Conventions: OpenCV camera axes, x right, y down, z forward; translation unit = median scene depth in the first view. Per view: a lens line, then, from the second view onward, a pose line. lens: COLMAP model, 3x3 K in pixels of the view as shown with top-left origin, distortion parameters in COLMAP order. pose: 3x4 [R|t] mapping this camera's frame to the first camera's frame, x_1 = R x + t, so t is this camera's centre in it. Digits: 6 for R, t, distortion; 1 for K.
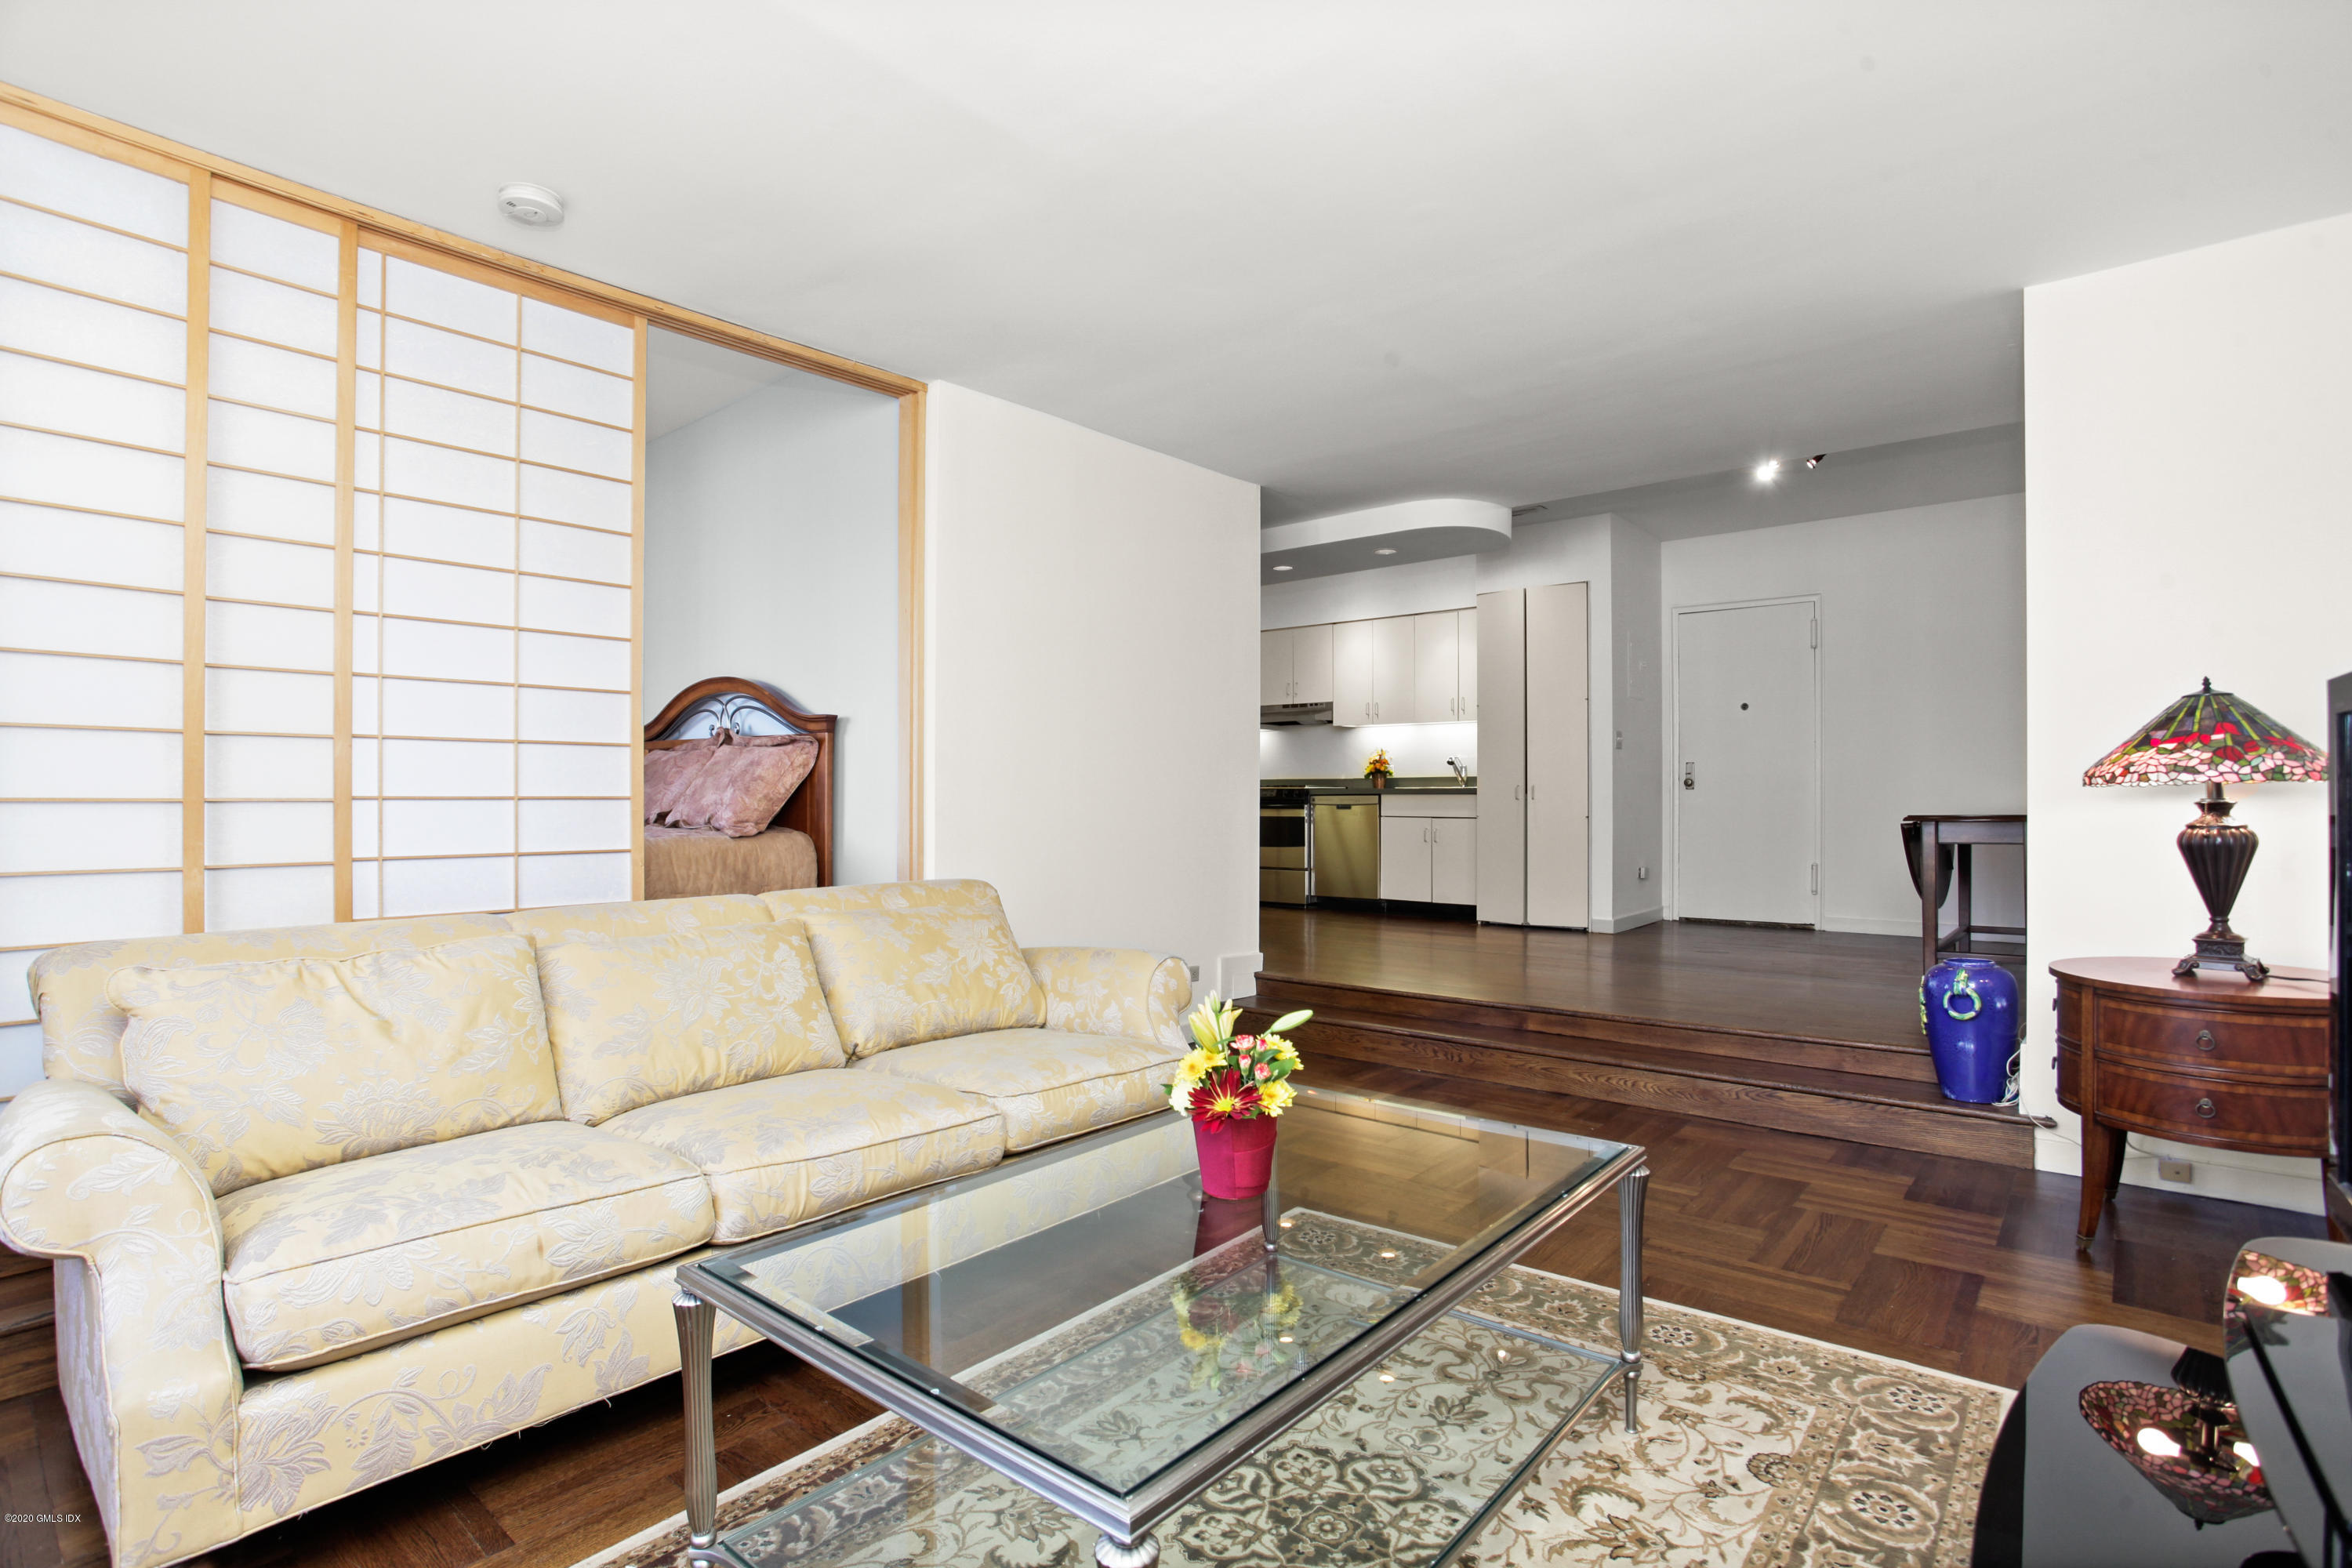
lens RADIAL K [[1090.2, 0, 1174.8], [0, 1090.2, 839.8], [0, 0, 1]] dist [-0.045245, 0.000057]
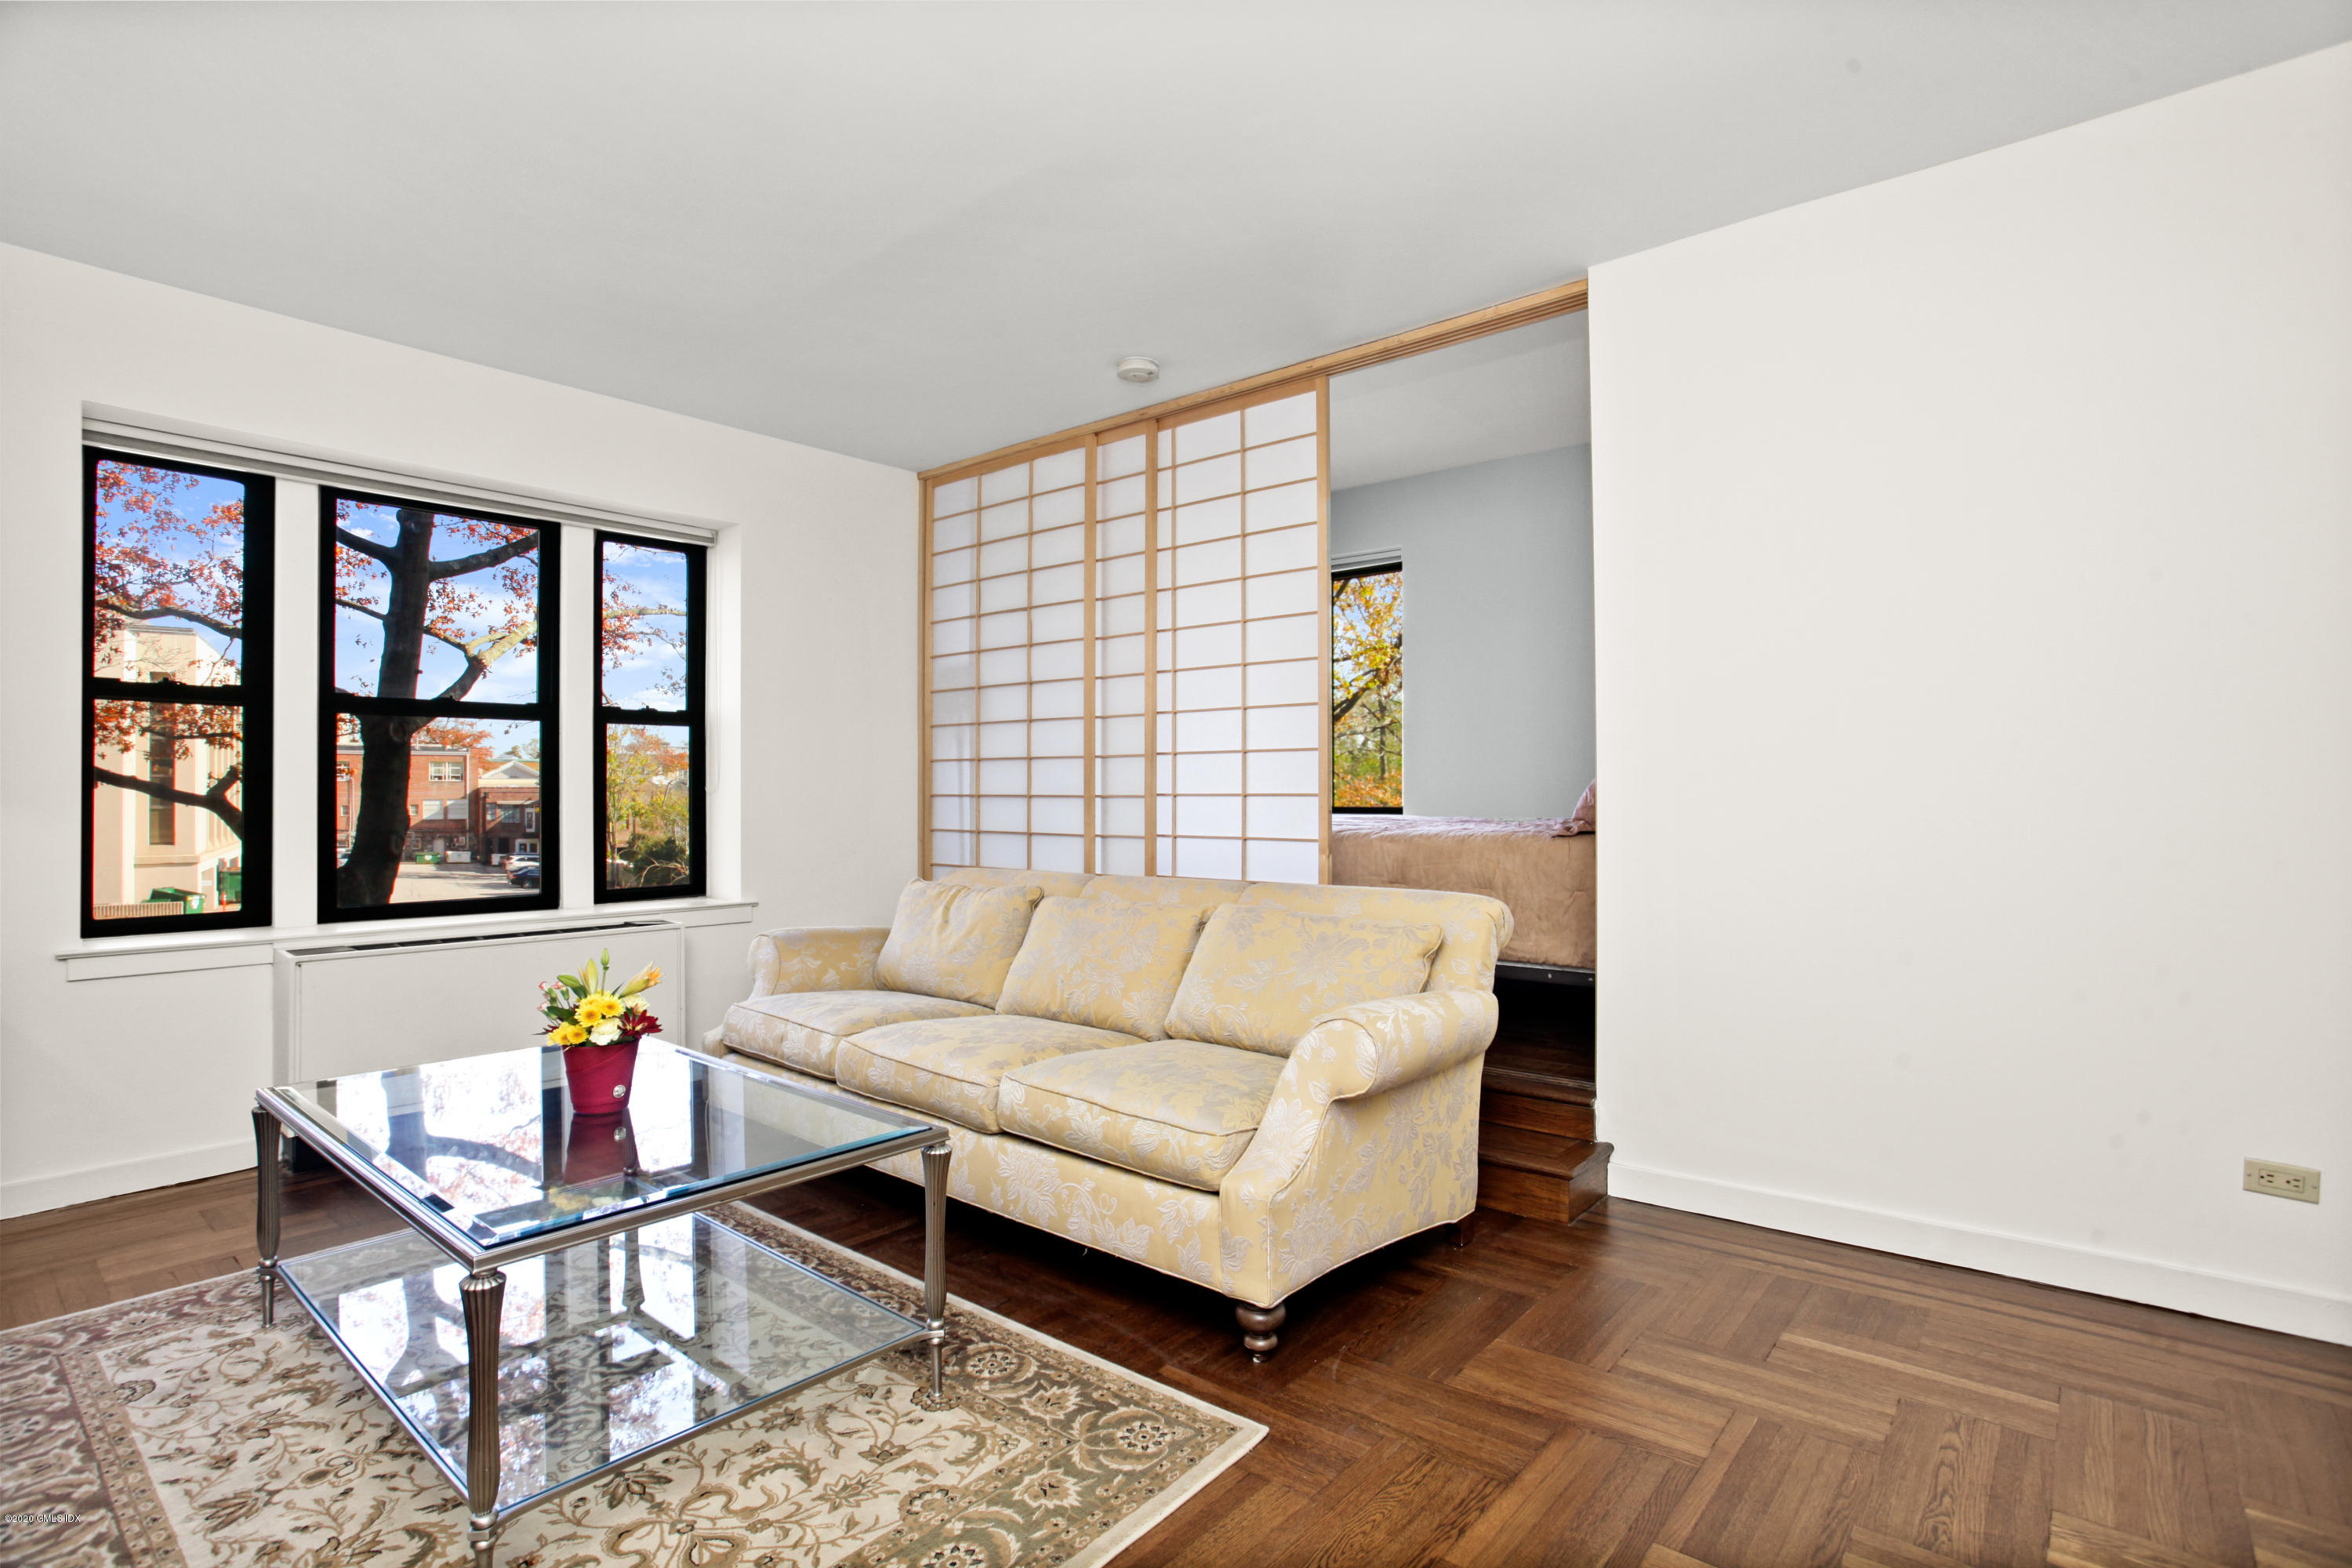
lens RADIAL K [[1139.4, 0, 1168.5], [0, 1139.4, 781.9], [0, 0, 1]] dist [-0.030851, 0.009262]
pose [[0.001653, -0.007407, -0.999971, 0.953866], [-0.030504, 0.999507, -0.007454, -0.051392], [0.999533, 0.030516, 0.001426, 1.129154]]
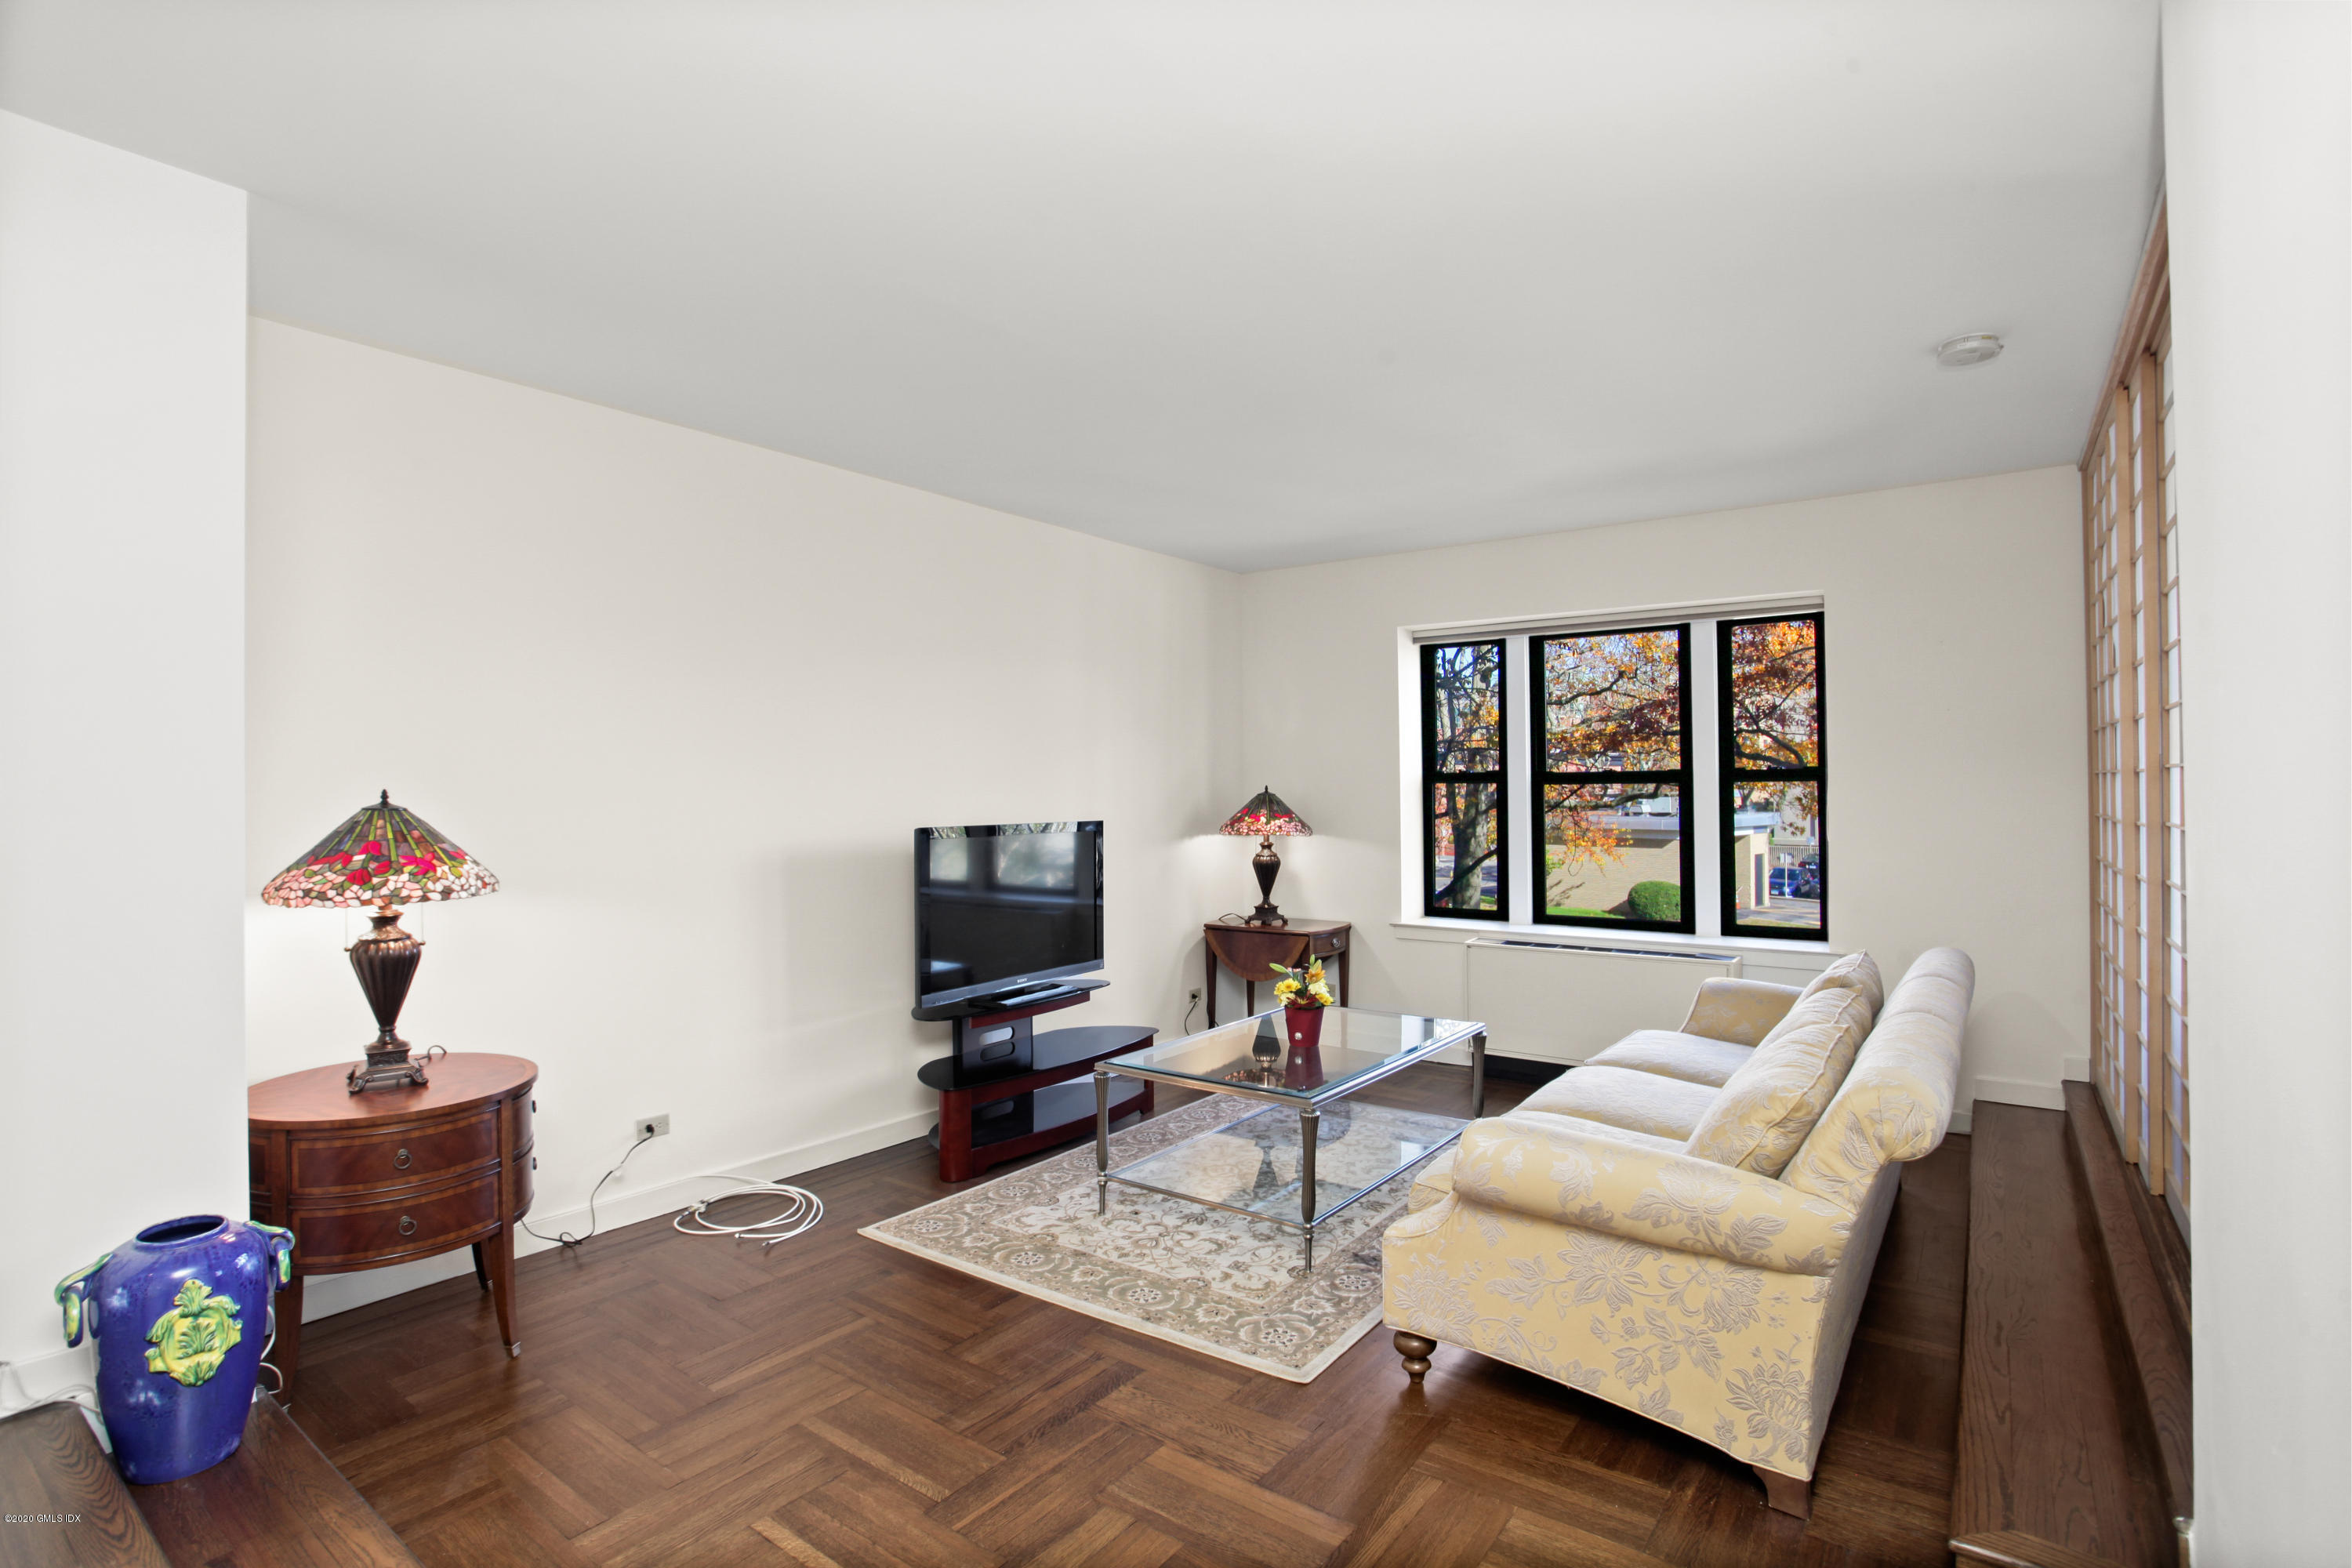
lens RADIAL K [[1139.4, 0, 1168.5], [0, 1139.4, 781.9], [0, 0, 1]] dist [-0.030851, 0.009262]
pose [[-0.997417, 0.008644, -0.071305, 0.341271], [0.006812, 0.999642, 0.025885, -0.196116], [0.071503, 0.025332, -0.997119, 2.269897]]
